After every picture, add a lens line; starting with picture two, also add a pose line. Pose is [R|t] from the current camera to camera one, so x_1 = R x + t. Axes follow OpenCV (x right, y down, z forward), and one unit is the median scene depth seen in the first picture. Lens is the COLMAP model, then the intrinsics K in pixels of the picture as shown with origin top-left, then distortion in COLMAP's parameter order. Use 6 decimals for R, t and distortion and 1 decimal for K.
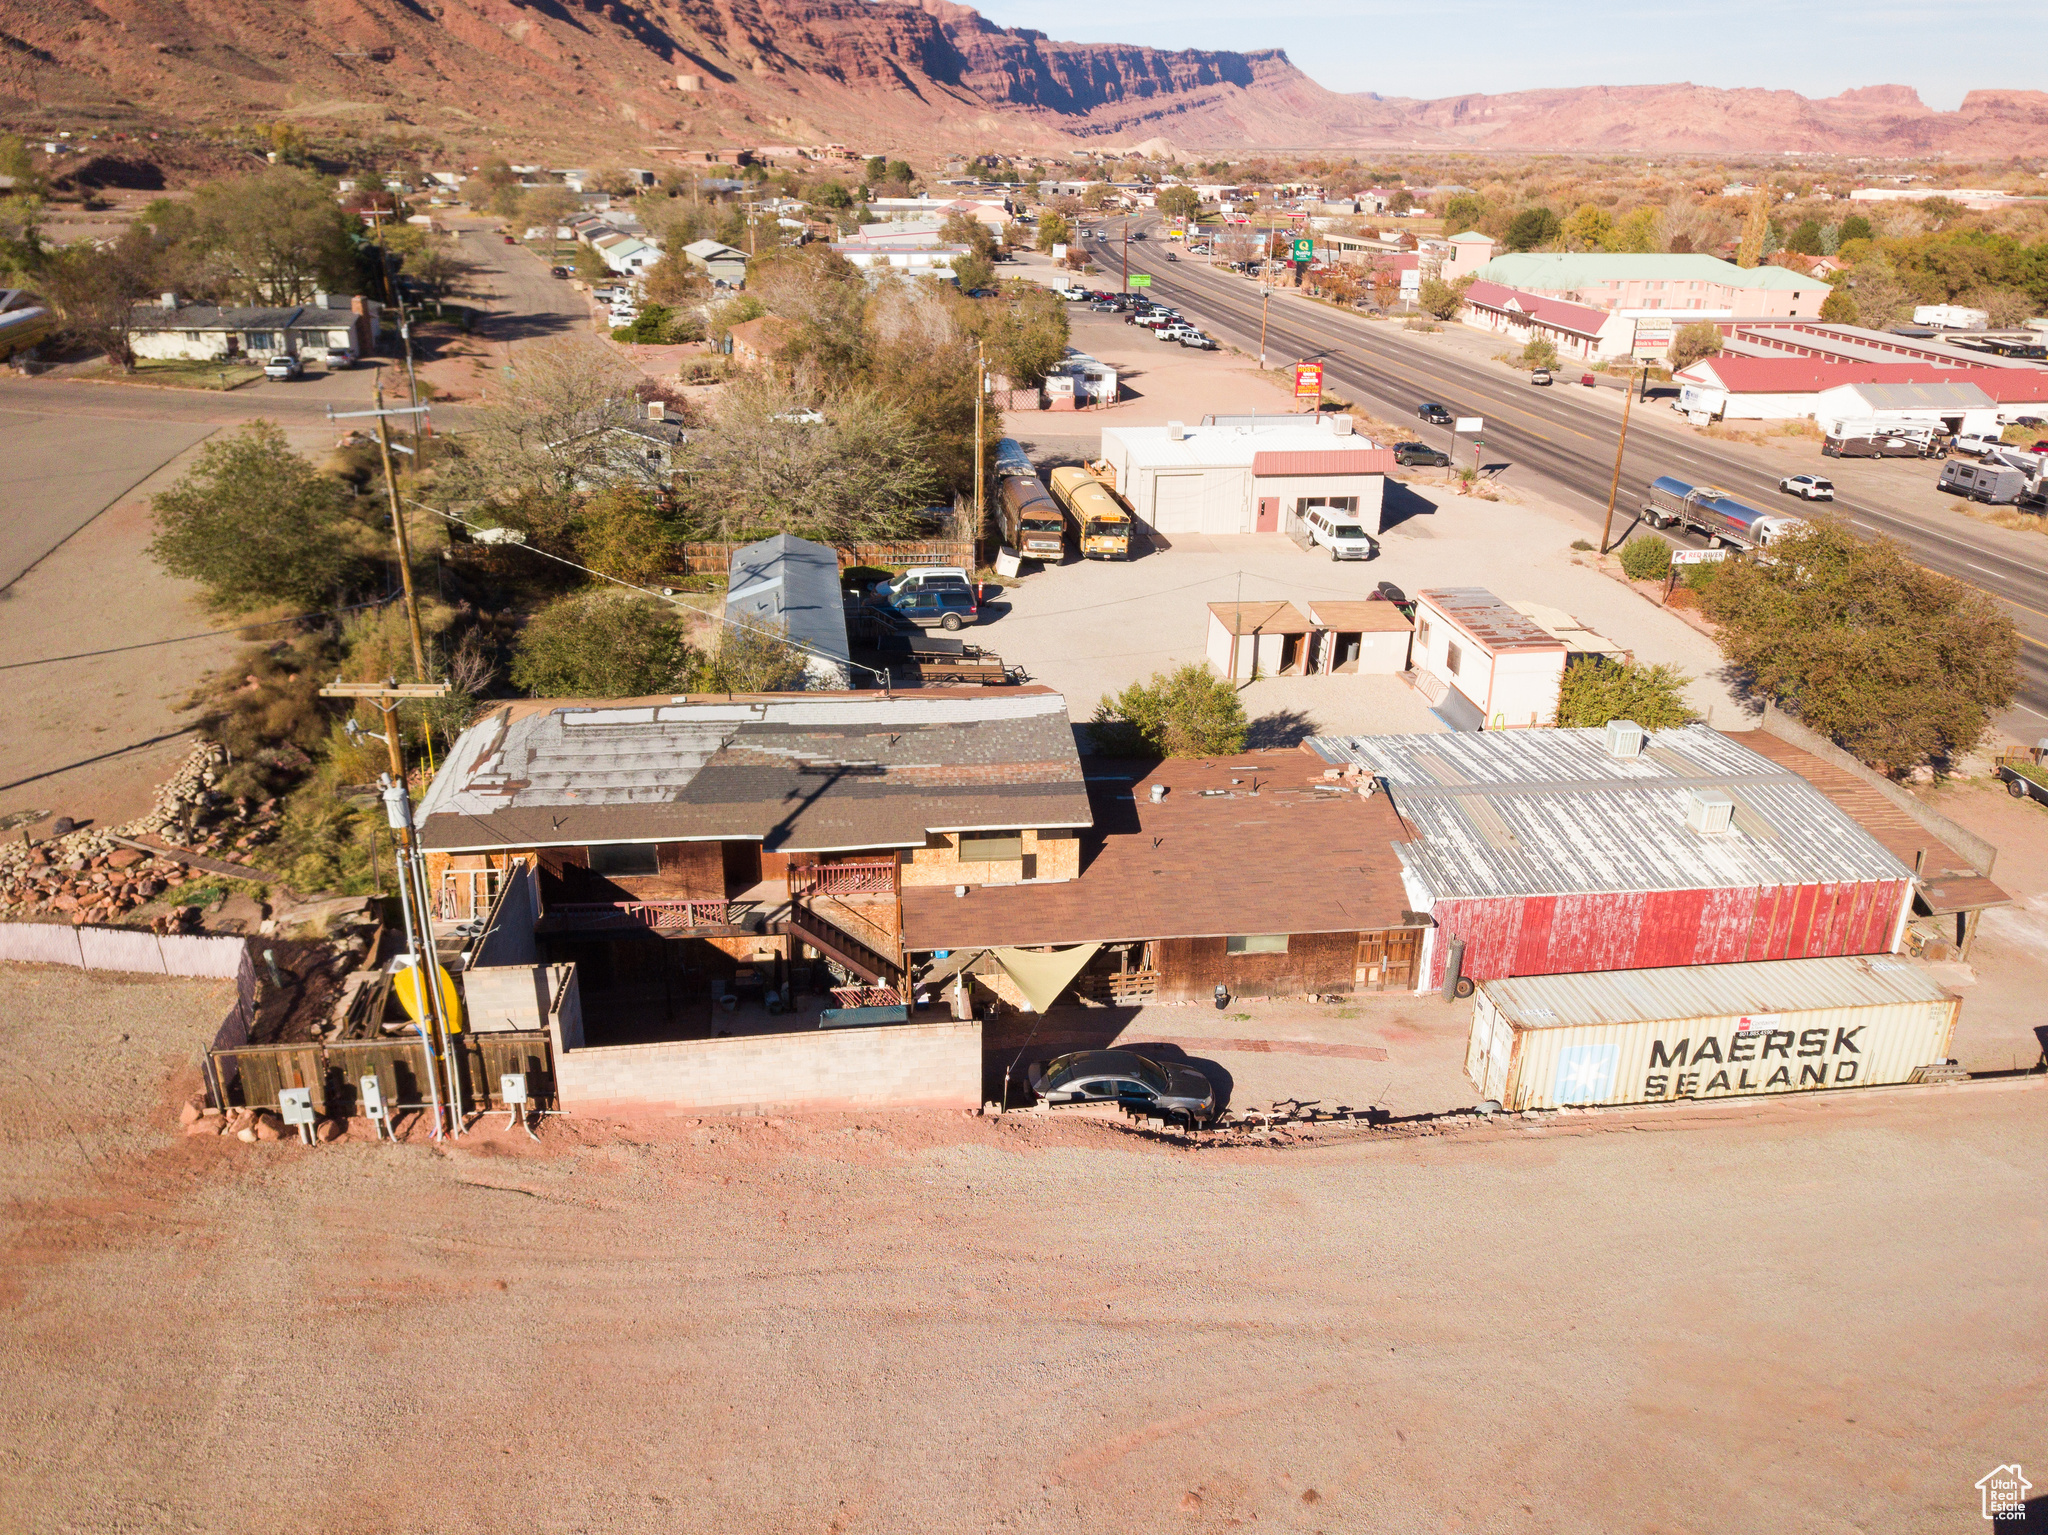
lens RADIAL K [[1554.6, 0, 1034.8], [0, 1554.6, 784.4], [0, 0, 1]] dist [0.015300, -0.011209]
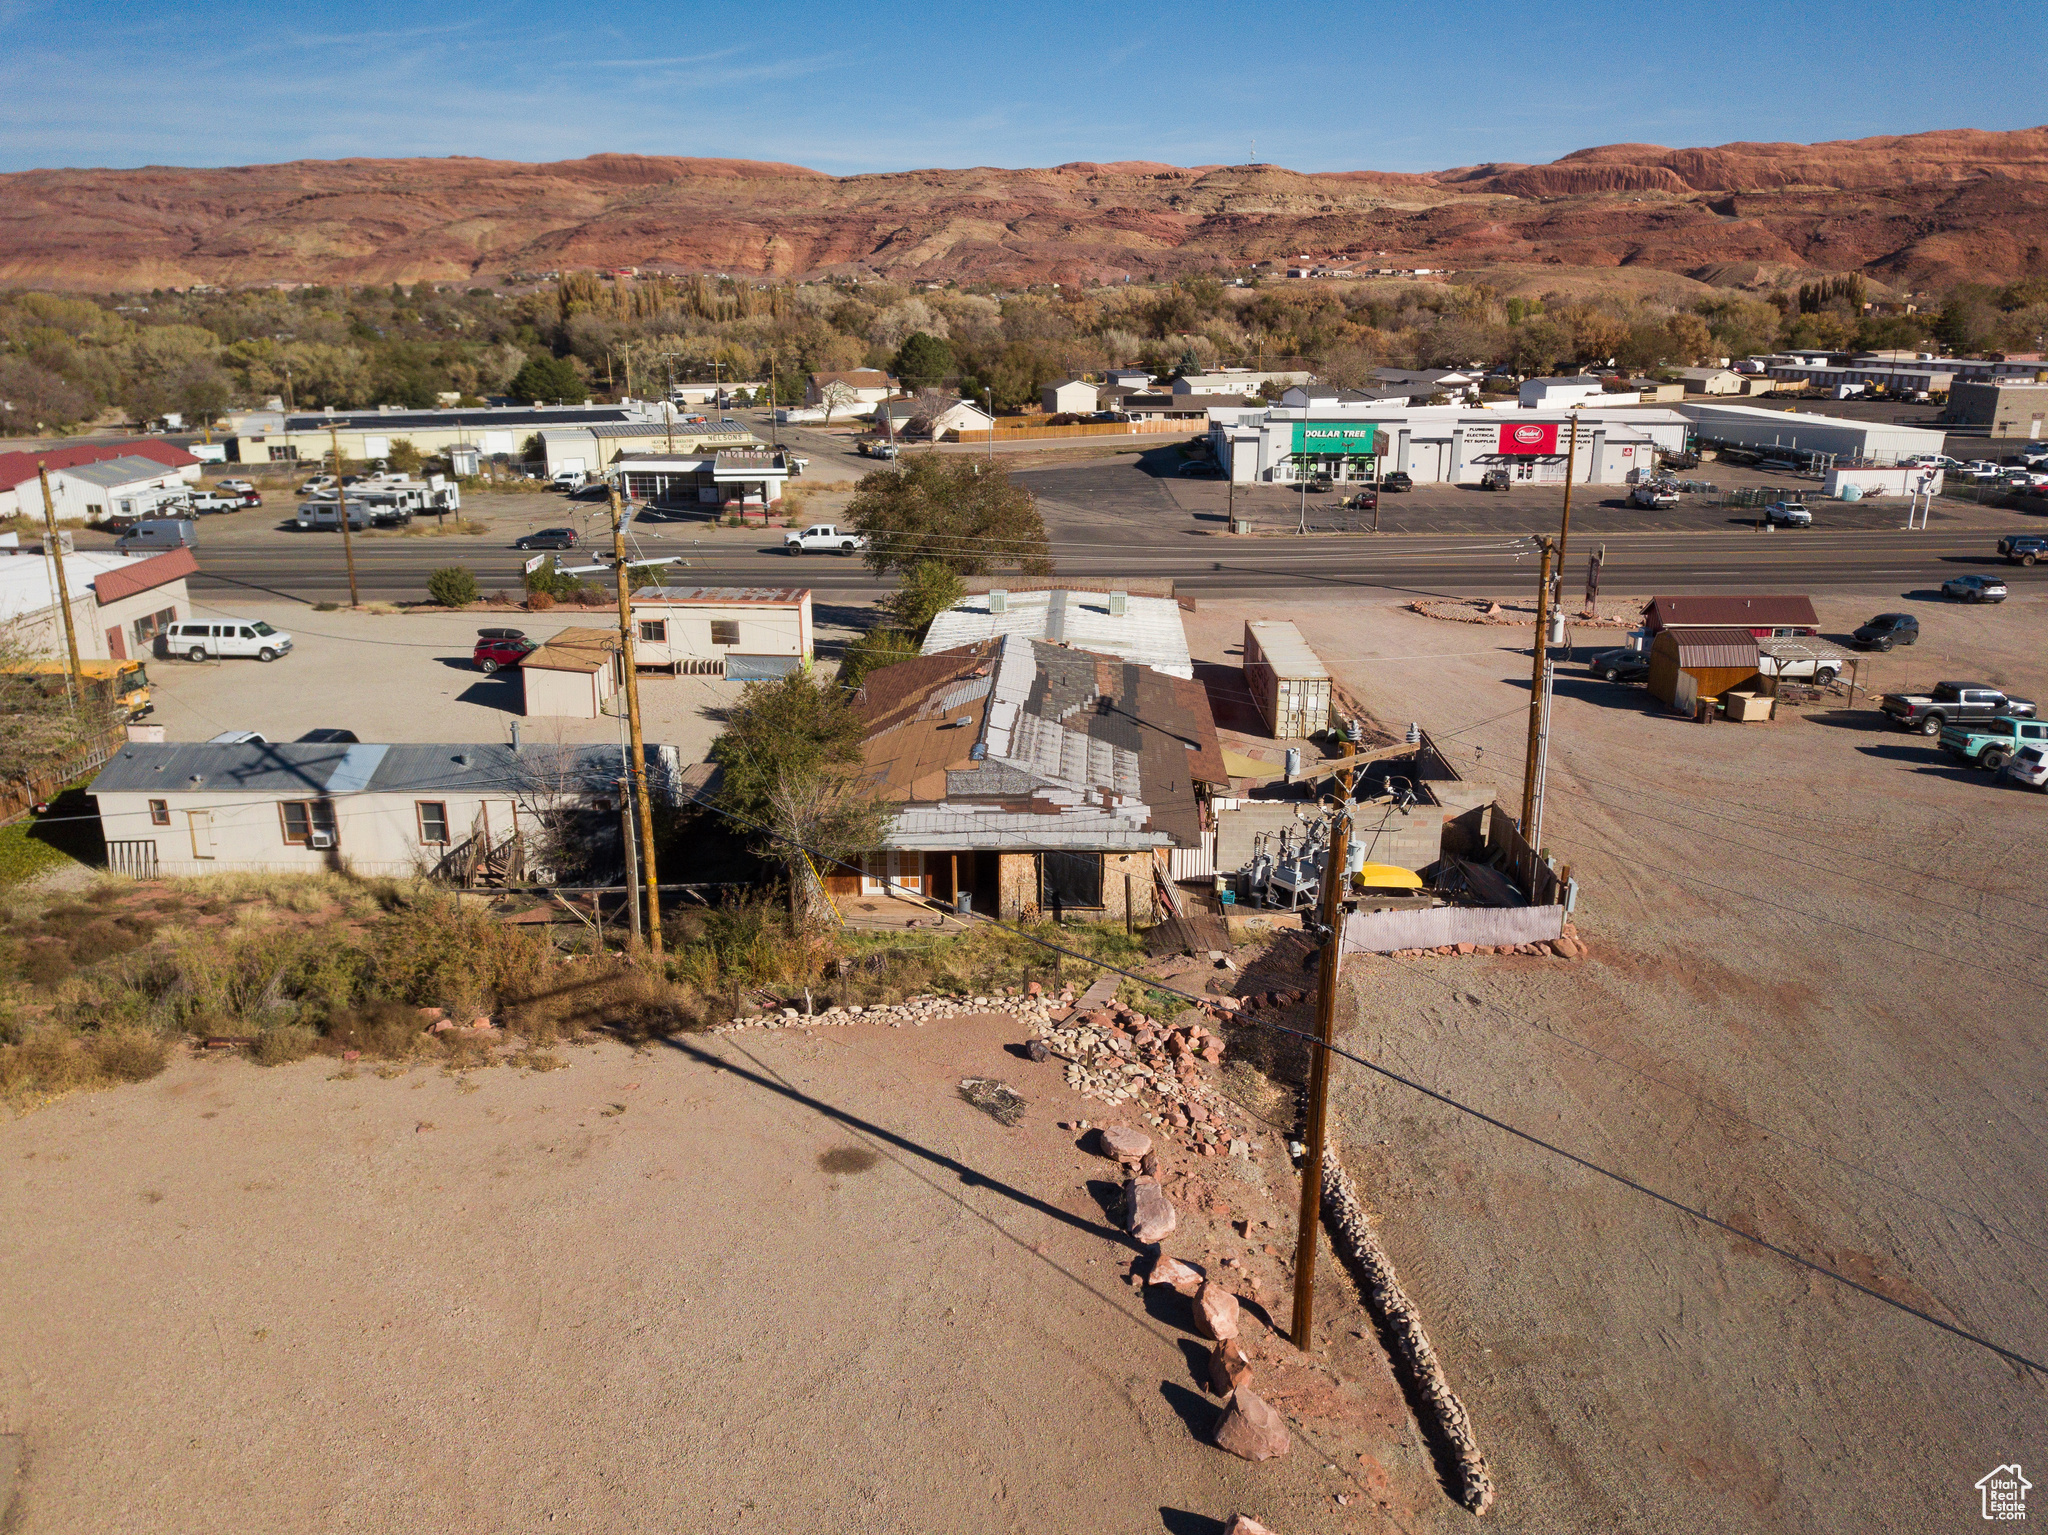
lens RADIAL K [[1554.6, 0, 1037.8], [0, 1554.6, 767.5], [0, 0, 1]] dist [0.015300, -0.011209]
pose [[0.154057, -0.315311, 0.936400, -0.791394], [0.387826, 0.890954, 0.236203, -0.166160], [-0.908767, 0.326772, 0.259544, 0.479944]]
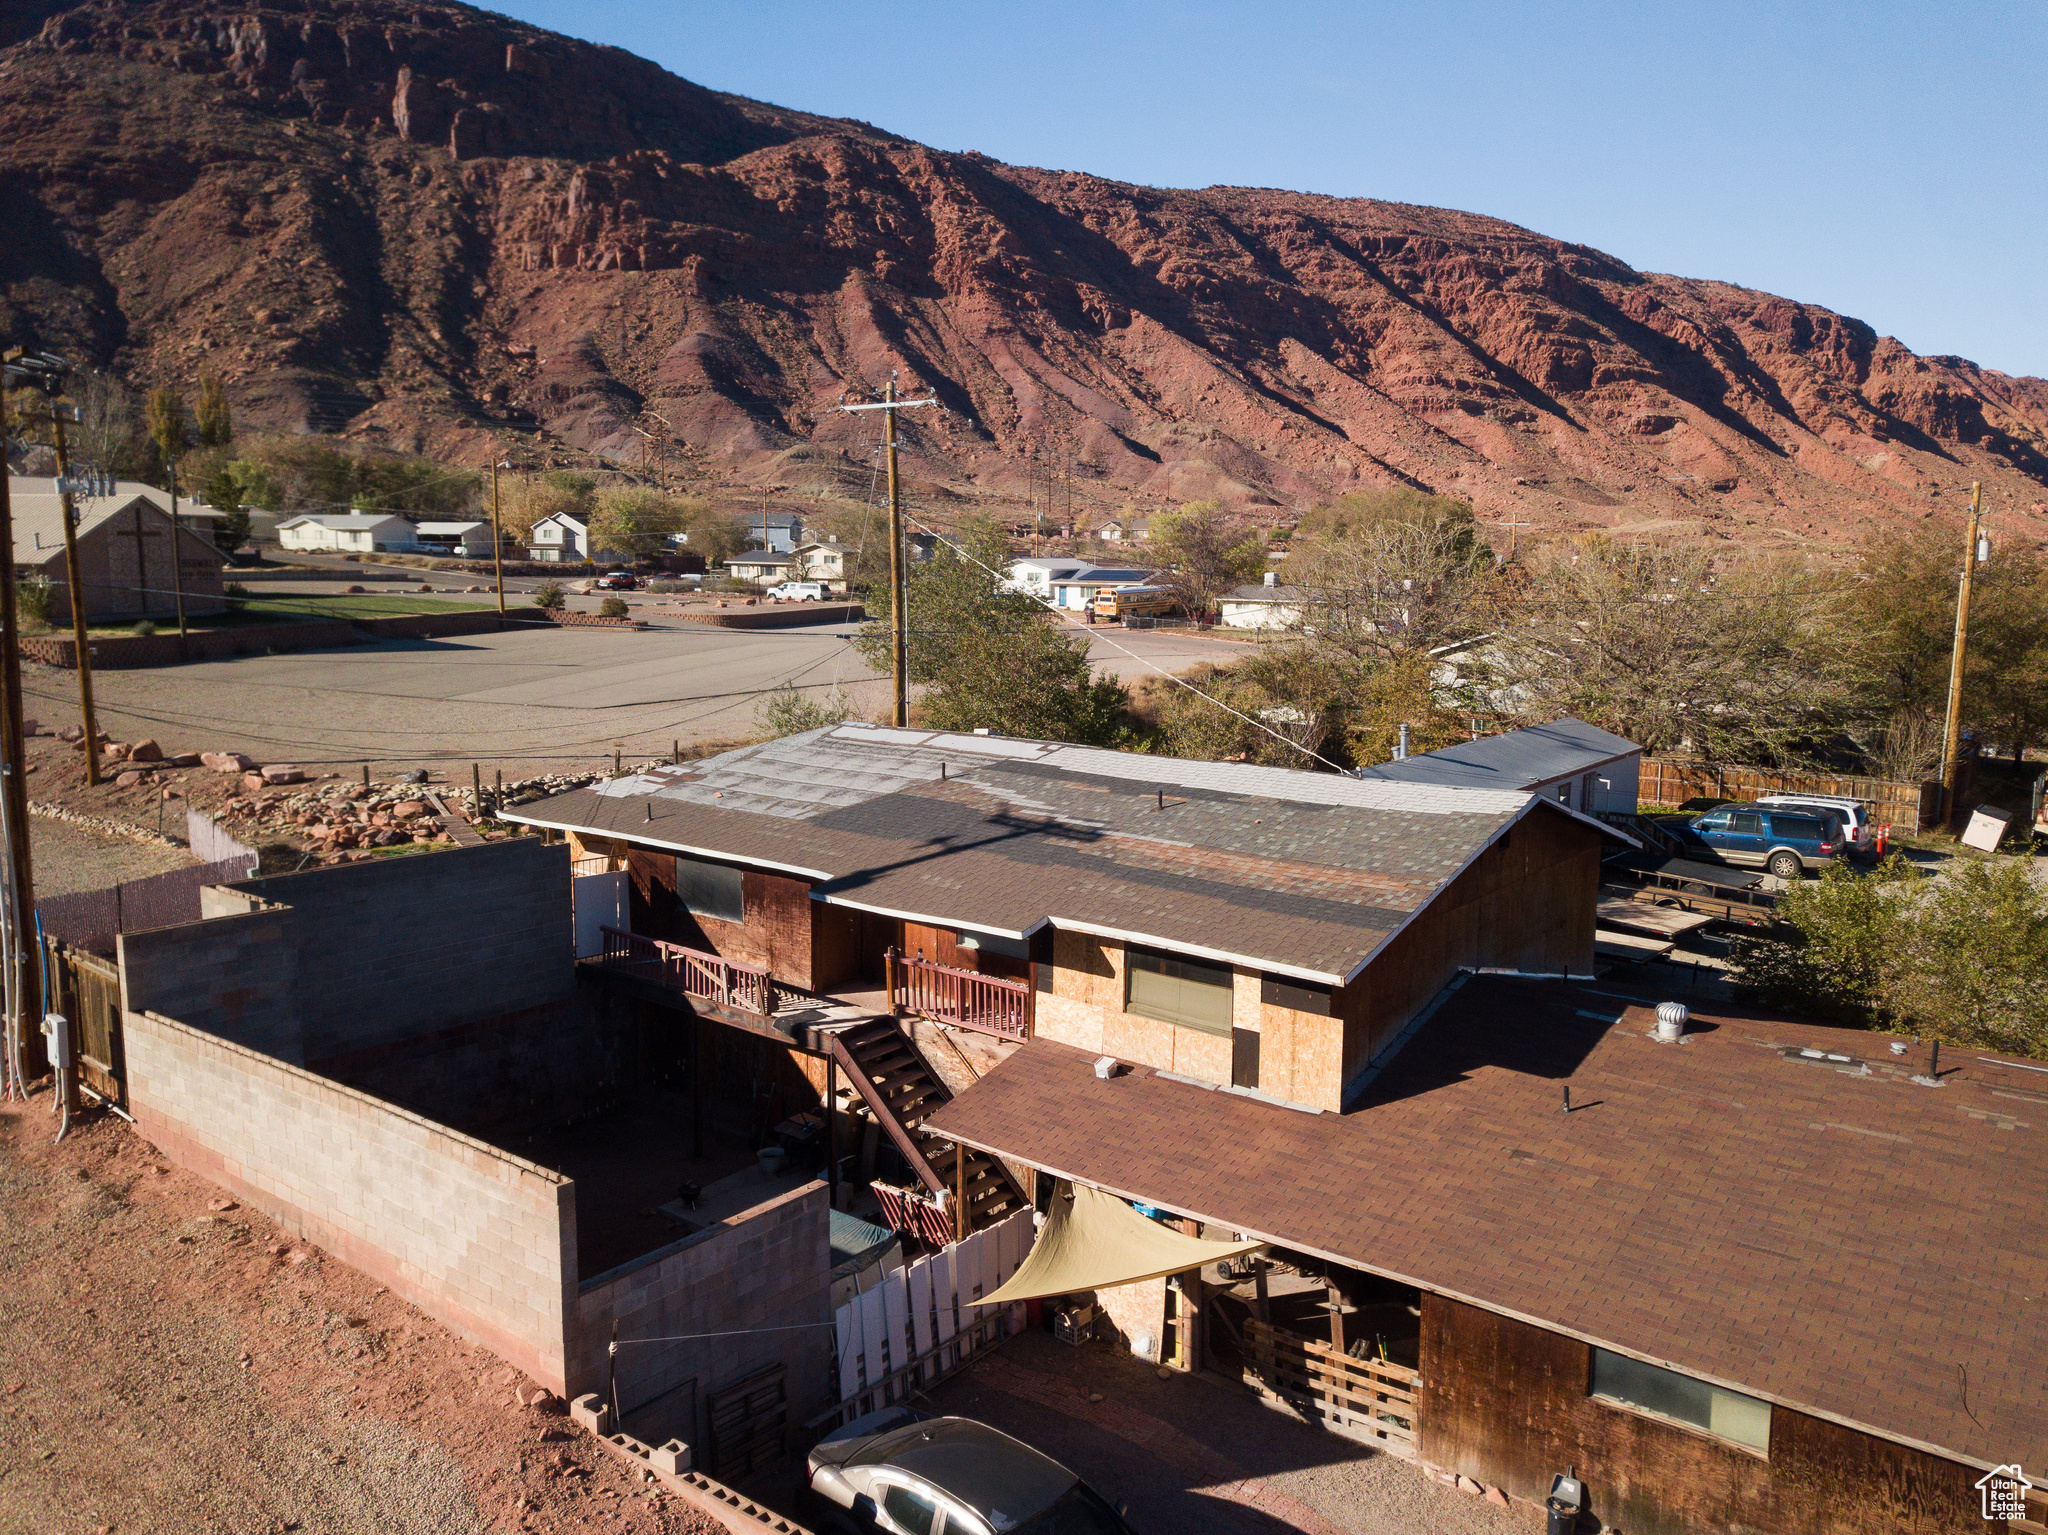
lens RADIAL K [[1554.6, 0, 1045.5], [0, 1554.6, 766.1], [0, 0, 1]] dist [0.015300, -0.011209]
pose [[0.706810, 0.091274, -0.701490, 0.175845], [-0.277046, 0.948145, -0.155779, 0.037770], [0.650896, 0.304451, 0.695446, 0.377247]]
